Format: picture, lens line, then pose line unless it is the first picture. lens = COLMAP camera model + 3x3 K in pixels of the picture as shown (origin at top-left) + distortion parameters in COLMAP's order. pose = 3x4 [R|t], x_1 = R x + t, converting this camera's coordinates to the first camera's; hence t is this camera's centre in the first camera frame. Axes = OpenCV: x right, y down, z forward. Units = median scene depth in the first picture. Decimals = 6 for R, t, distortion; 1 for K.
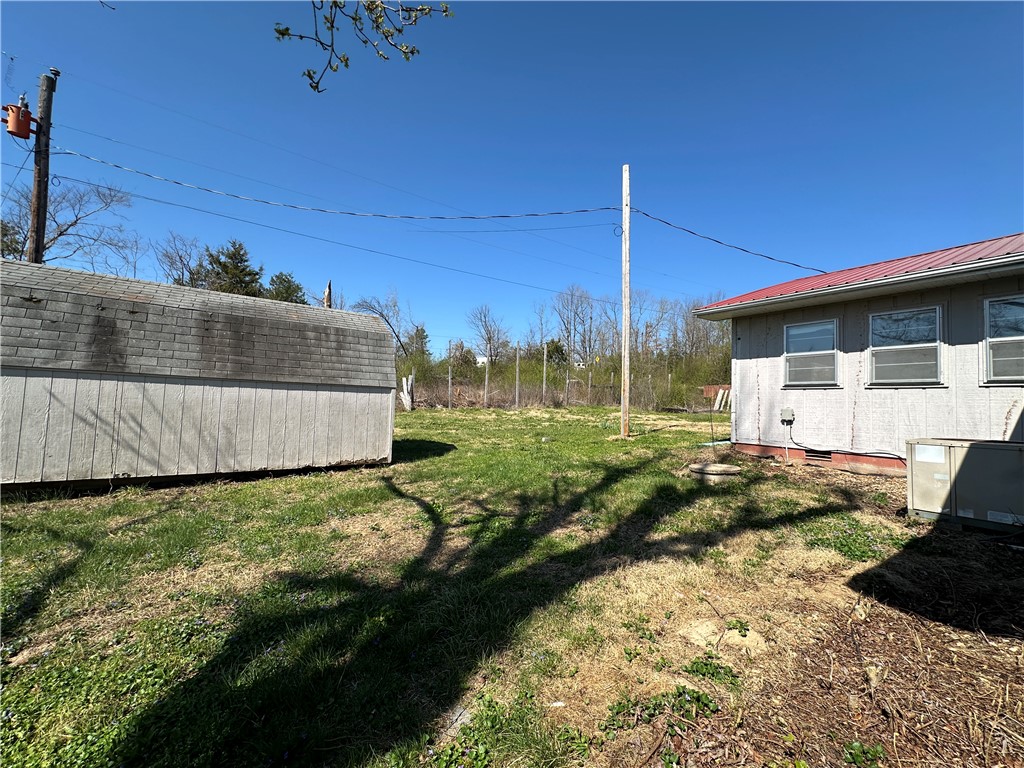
lens RADIAL K [[409.0, 0, 504.5], [0, 409.0, 384.0], [0, 0, 1]] dist [-0.001423, 0.000708]
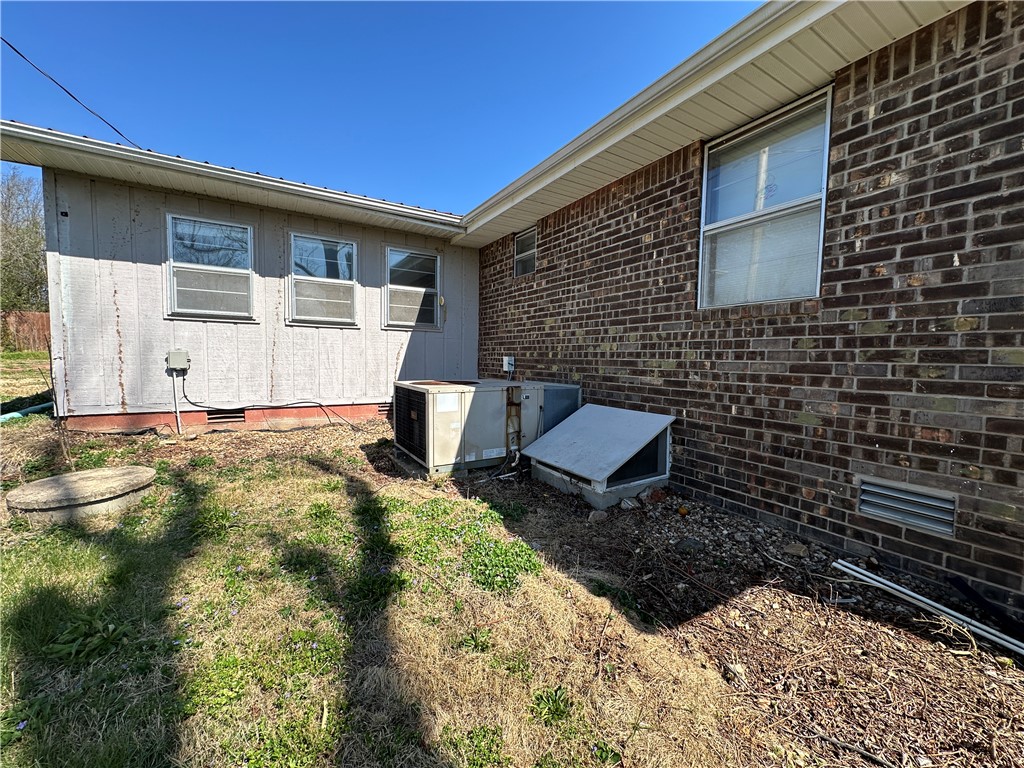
lens RADIAL K [[409.0, 0, 506.3], [0, 409.0, 382.8], [0, 0, 1]] dist [-0.001423, 0.000708]
pose [[0.028050, -0.101759, 0.994414, 0.072293], [-0.068838, 0.992247, 0.103479, 0.008752], [-0.997233, -0.071356, 0.020828, 0.491886]]
